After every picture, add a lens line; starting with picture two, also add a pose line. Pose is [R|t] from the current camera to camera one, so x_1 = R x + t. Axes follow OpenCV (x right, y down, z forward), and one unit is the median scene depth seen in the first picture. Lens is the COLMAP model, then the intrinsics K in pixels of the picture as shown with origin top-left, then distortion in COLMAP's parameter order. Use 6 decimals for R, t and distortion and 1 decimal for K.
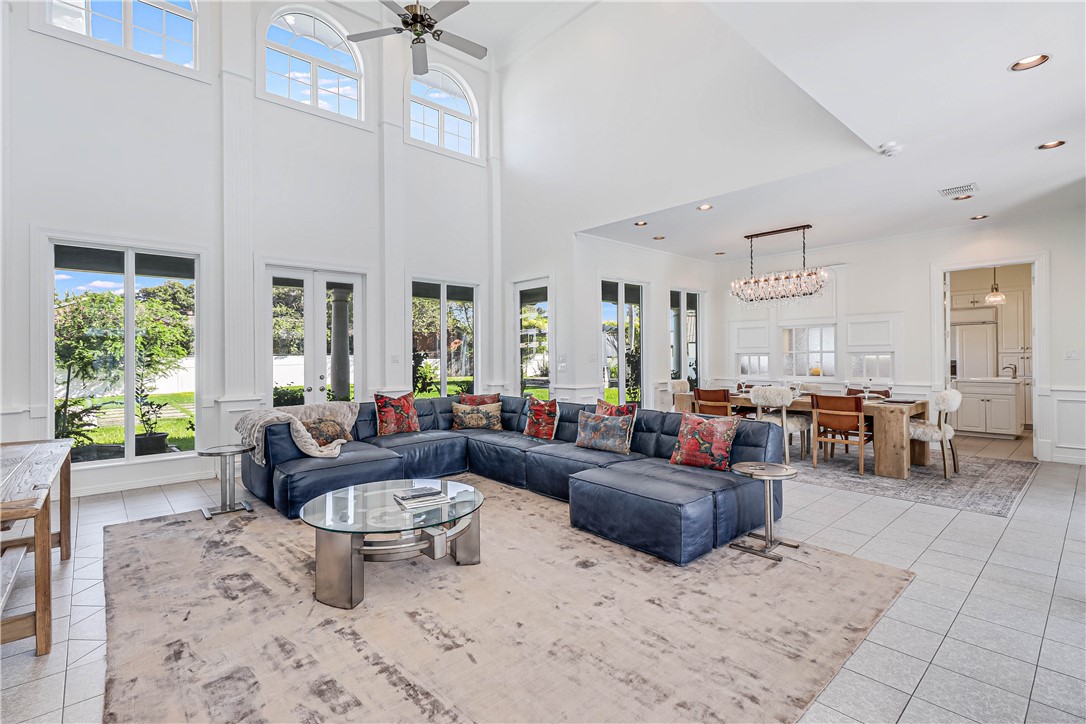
lens RADIAL K [[509.5, 0, 543.0], [0, 509.5, 362.0], [0, 0, 1]] dist [-0.001697, -0.000273]
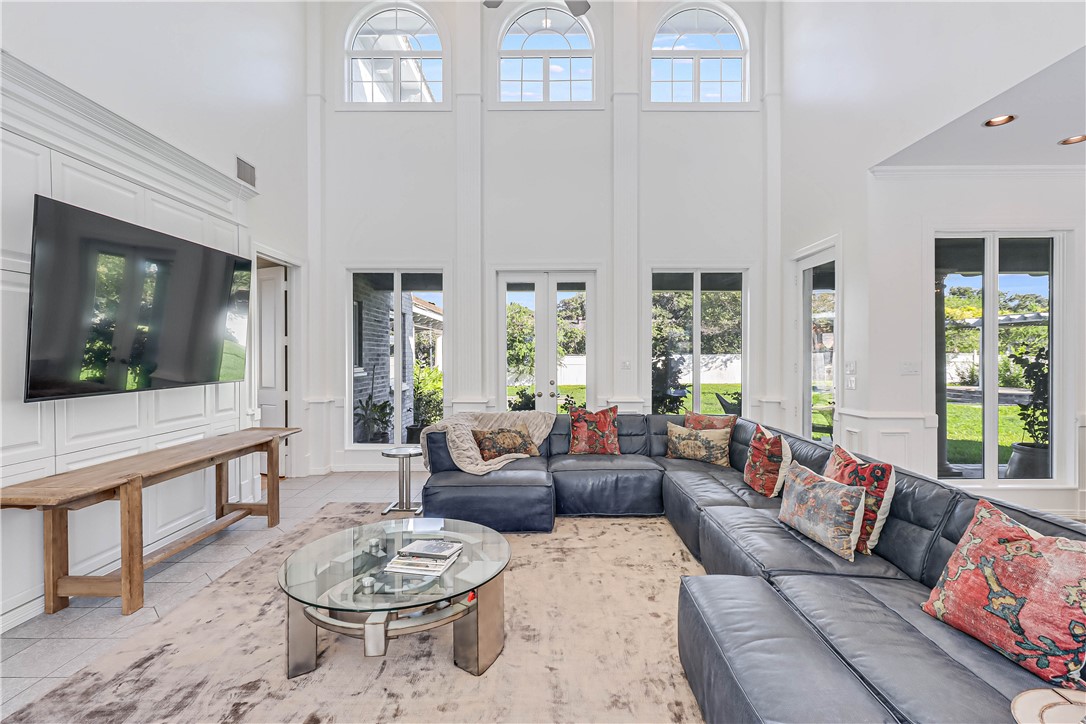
lens RADIAL K [[509.5, 0, 543.0], [0, 509.5, 362.0], [0, 0, 1]] dist [-0.001697, -0.000273]
pose [[0.737523, 0.015568, -0.675143, 0.211518], [-0.012489, 0.999878, 0.009414, -0.018674], [0.675207, 0.001488, 0.737627, 0.295239]]
